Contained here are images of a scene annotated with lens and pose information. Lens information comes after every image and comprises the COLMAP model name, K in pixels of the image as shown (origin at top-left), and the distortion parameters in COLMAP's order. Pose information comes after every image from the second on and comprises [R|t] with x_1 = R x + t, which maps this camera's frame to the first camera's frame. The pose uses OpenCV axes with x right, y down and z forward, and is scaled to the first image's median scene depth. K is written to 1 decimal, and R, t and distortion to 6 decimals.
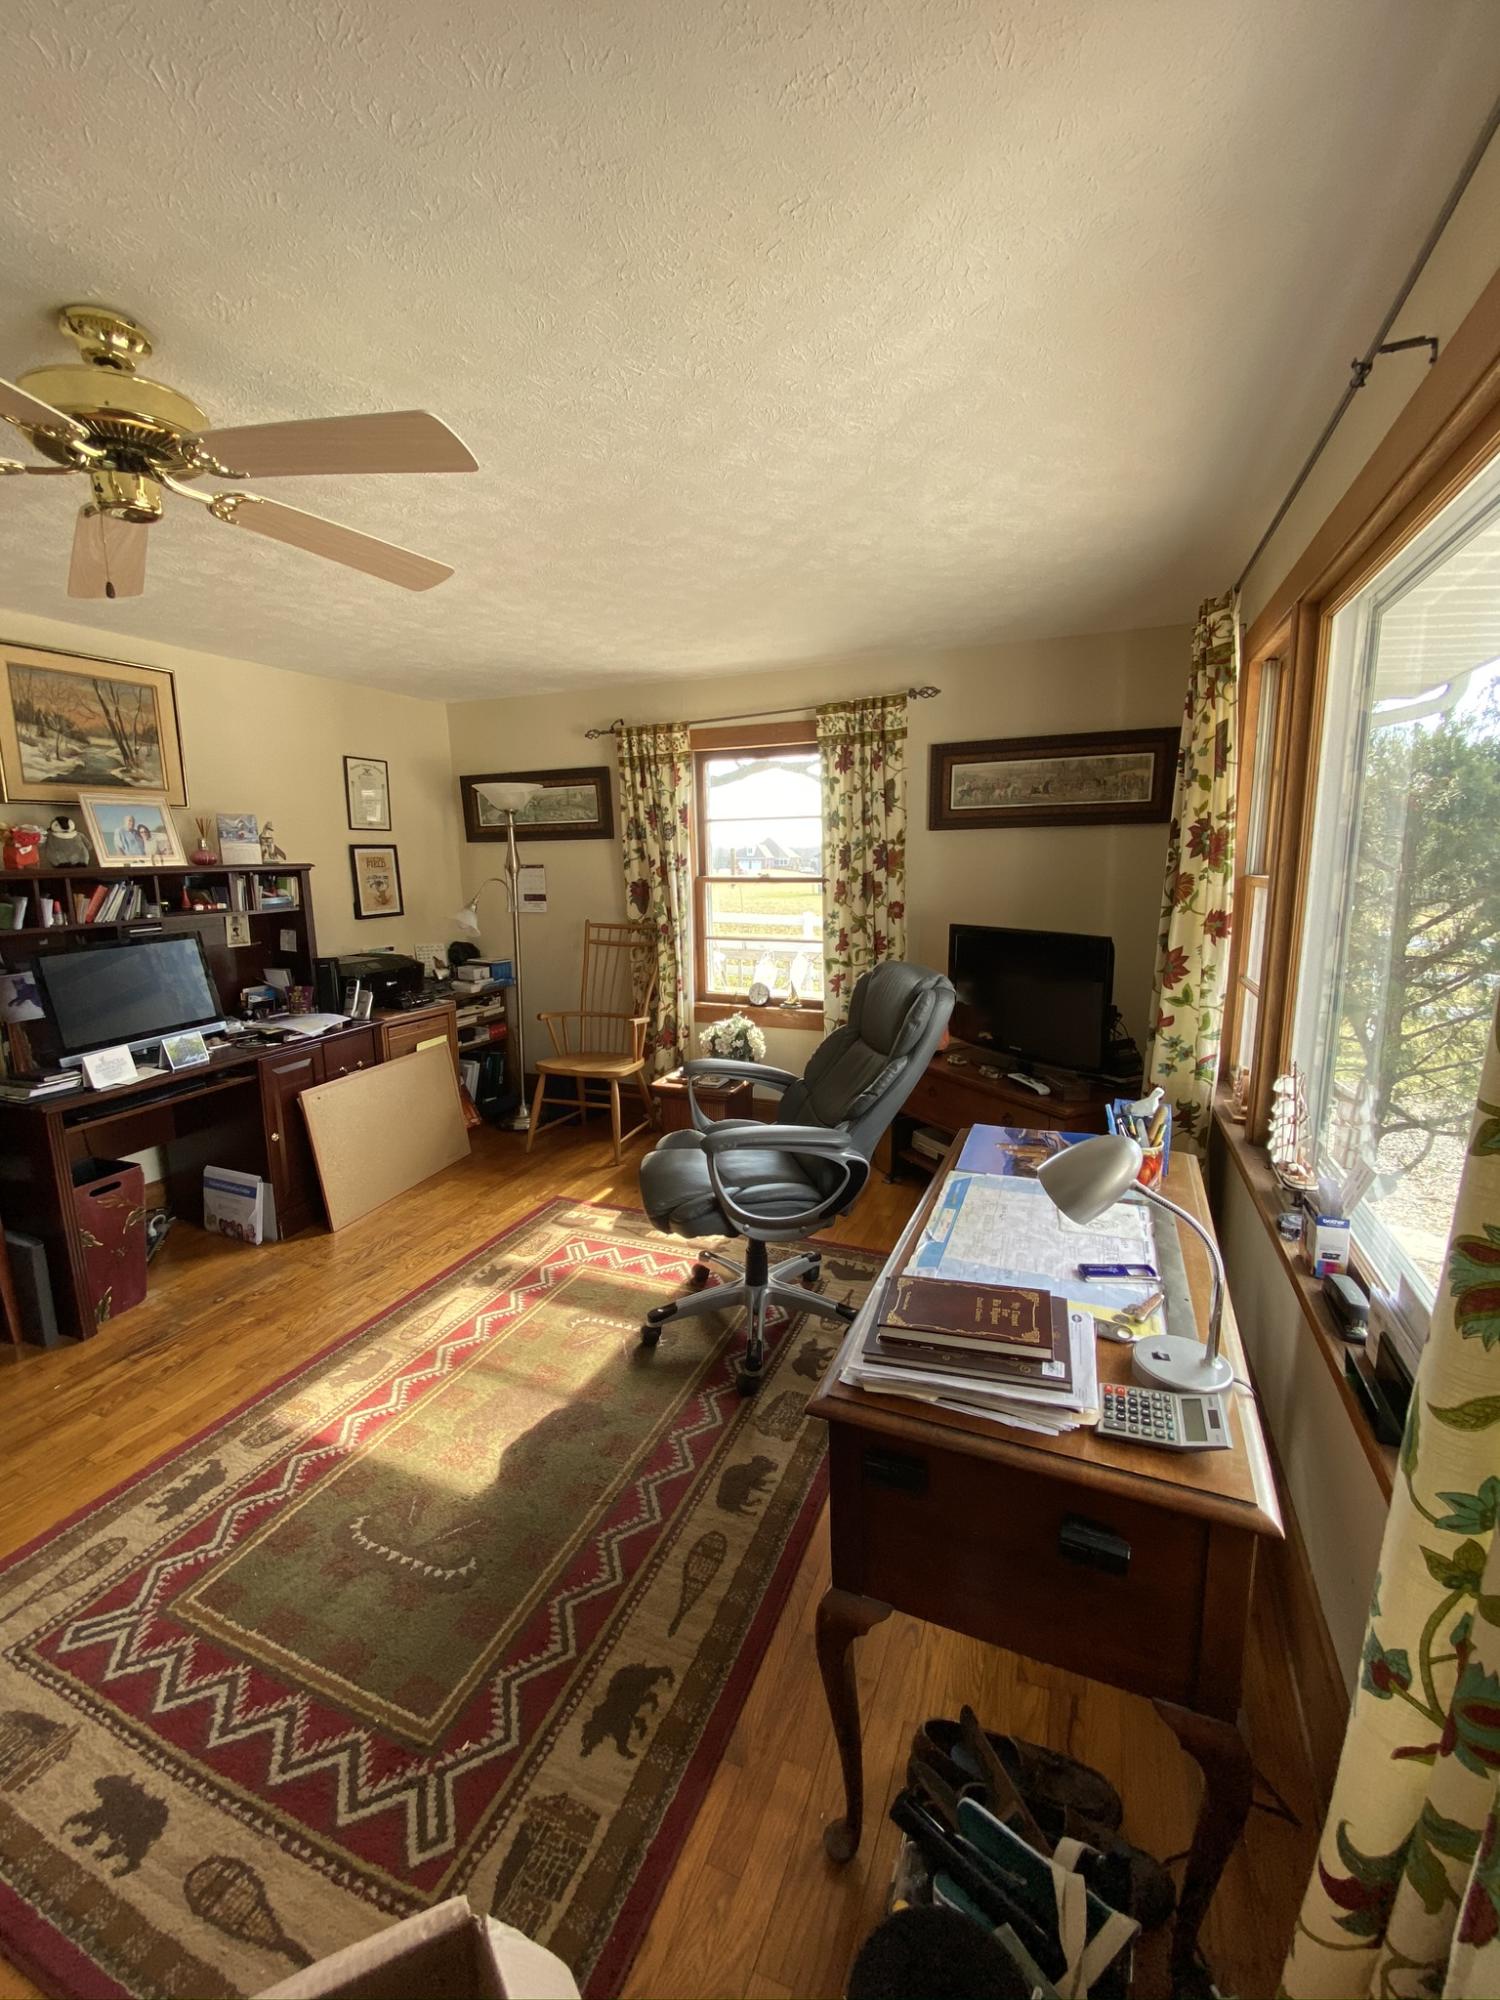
lens RADIAL K [[800.9, 0, 750.0], [0, 800.9, 1000.0], [0, 0, 1]] dist [-0.000435, -0.015739]
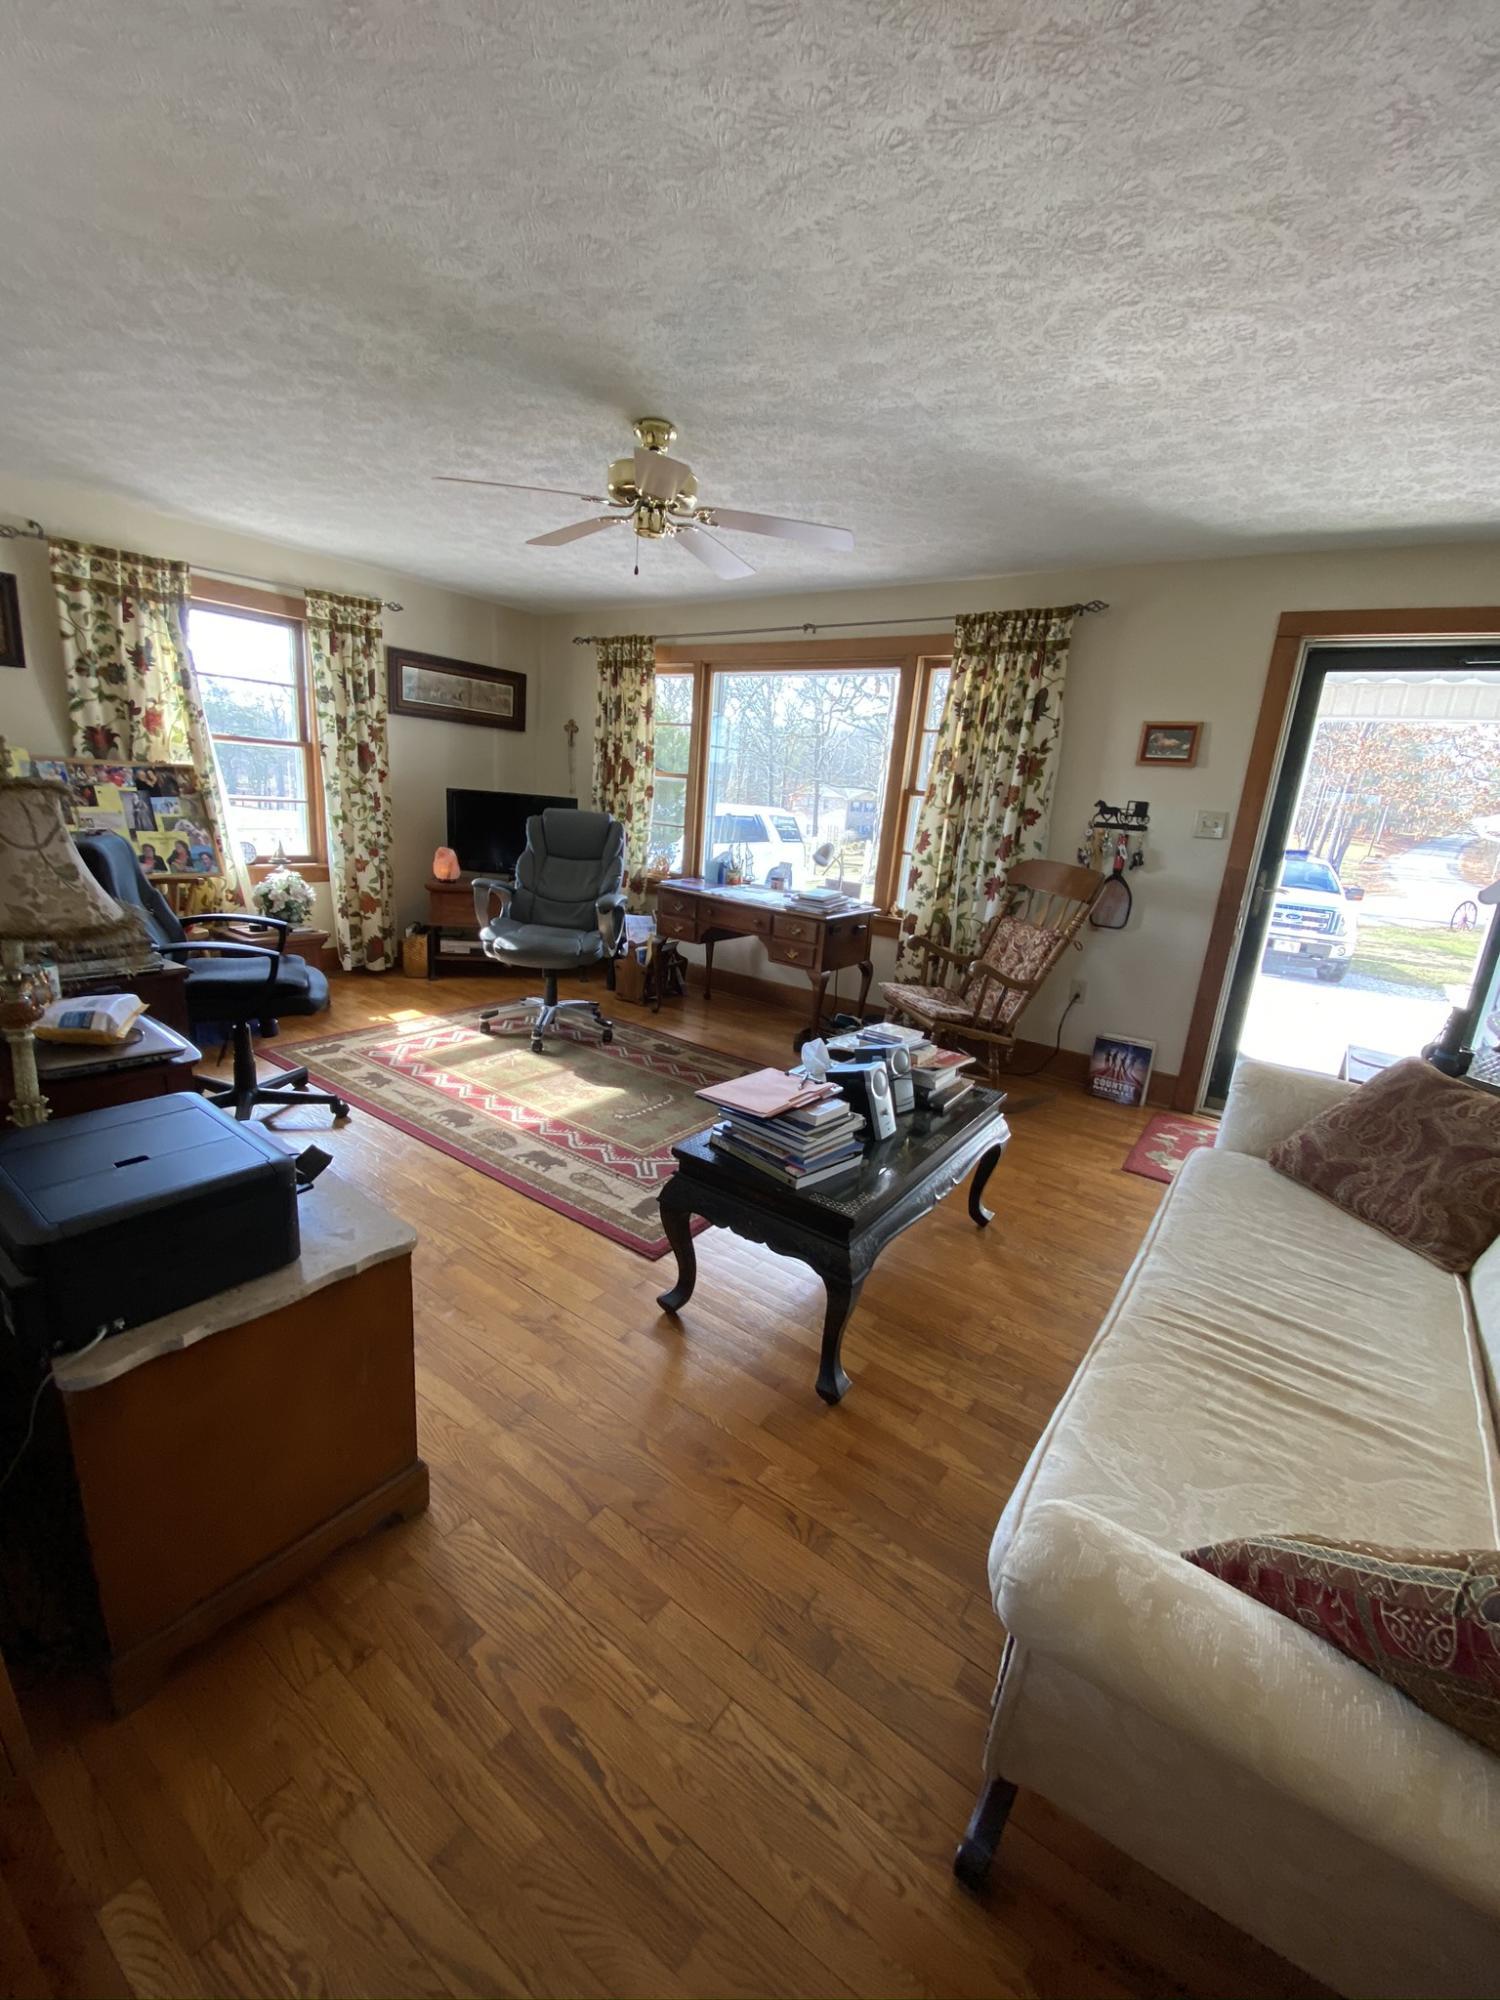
lens RADIAL K [[804.5, 0, 799.5], [0, 804.5, 997.5], [0, 0, 1]] dist [0.000116, 0.000020]
pose [[0.190536, -0.218655, 0.957019, -1.049849], [0.086017, 0.974848, 0.205603, 0.027387], [-0.977904, 0.043146, 0.204551, 0.106909]]
